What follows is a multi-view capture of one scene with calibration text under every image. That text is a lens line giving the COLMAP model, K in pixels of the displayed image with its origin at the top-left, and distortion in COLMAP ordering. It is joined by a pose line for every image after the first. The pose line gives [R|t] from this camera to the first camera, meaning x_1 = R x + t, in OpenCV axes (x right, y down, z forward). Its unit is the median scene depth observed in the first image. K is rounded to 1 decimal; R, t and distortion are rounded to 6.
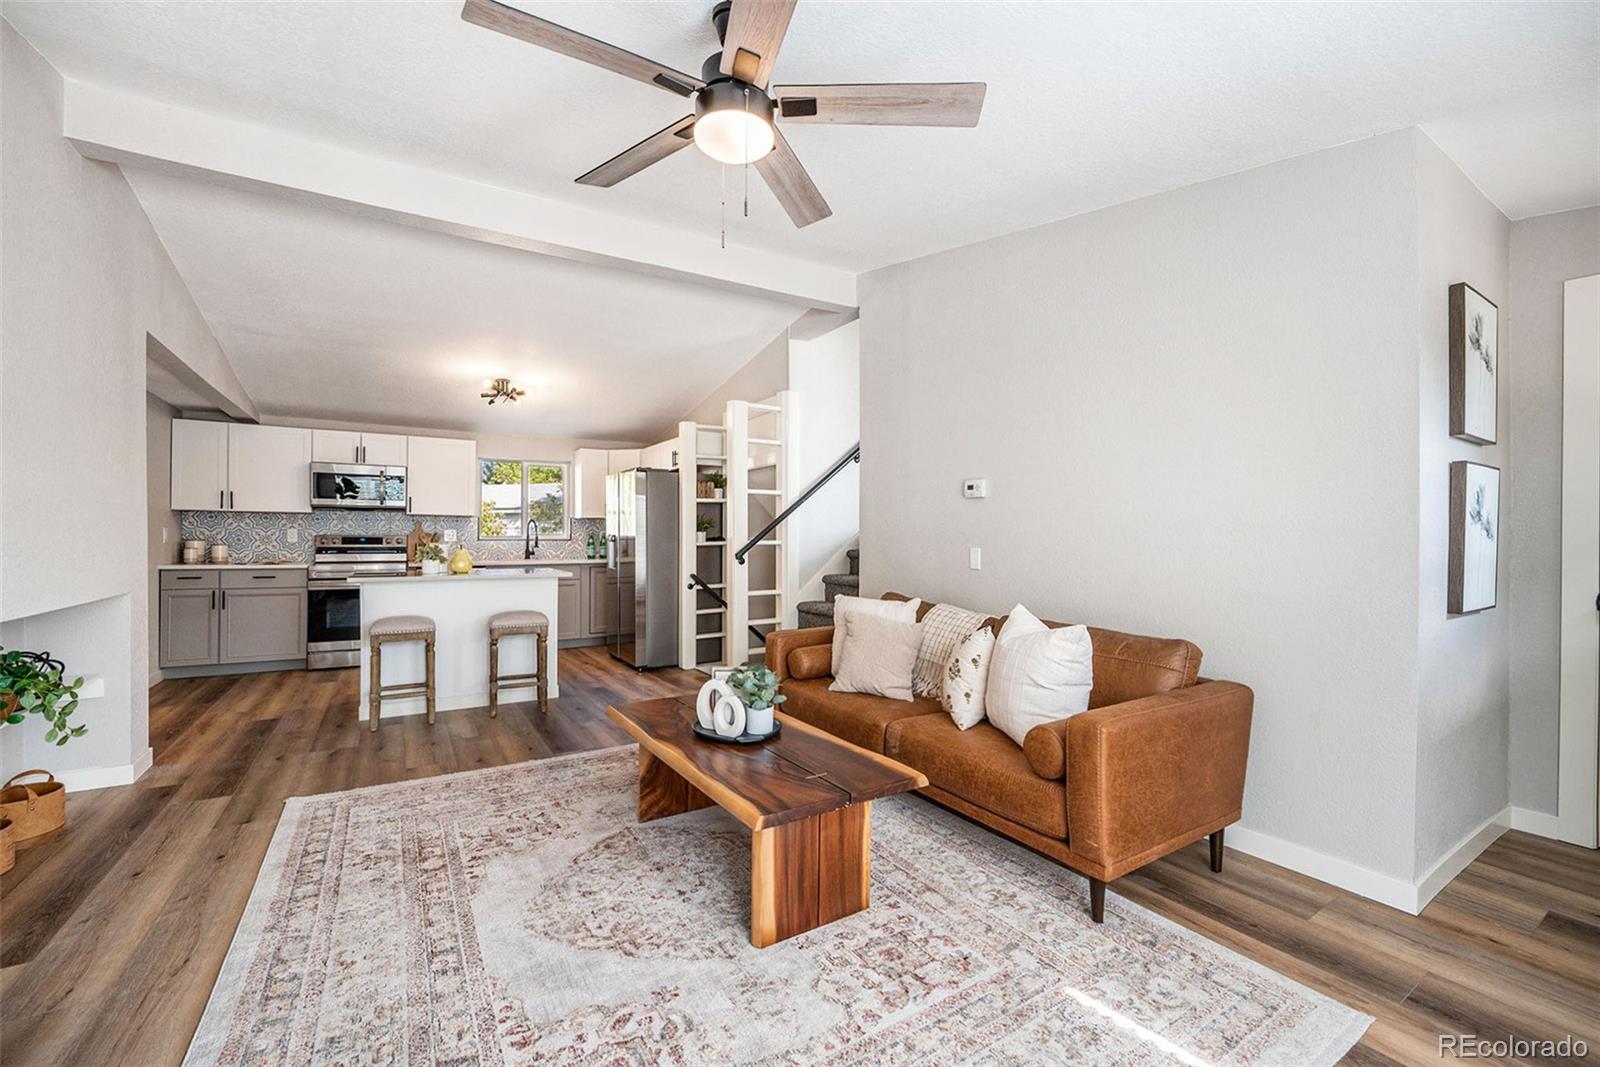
lens RADIAL K [[661.1, 0, 808.0], [0, 661.1, 530.9], [0, 0, 1]] dist [-0.032274, 0.002160]
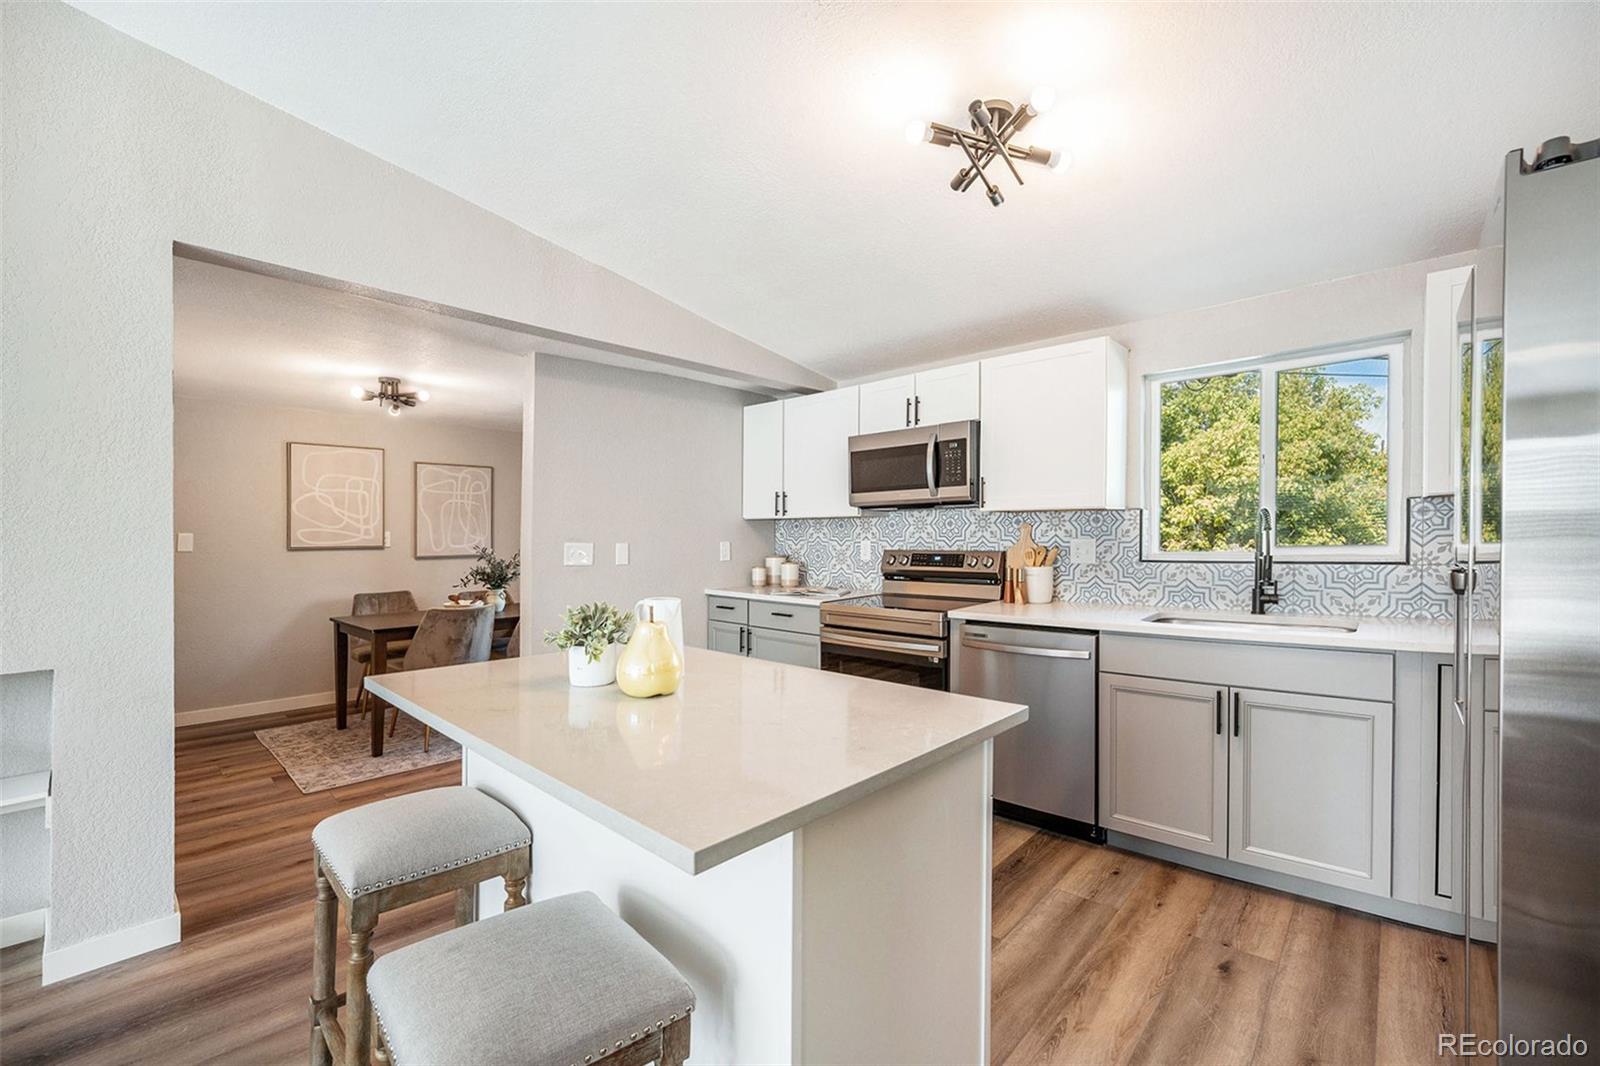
lens RADIAL K [[661.1, 0, 791.9], [0, 661.1, 534.2], [0, 0, 1]] dist [-0.032274, 0.002160]
pose [[0.251919, -0.012999, -0.967661, -0.211759], [0.016283, 0.999825, -0.009192, -0.006870], [0.967611, -0.013440, 0.252086, 1.030968]]
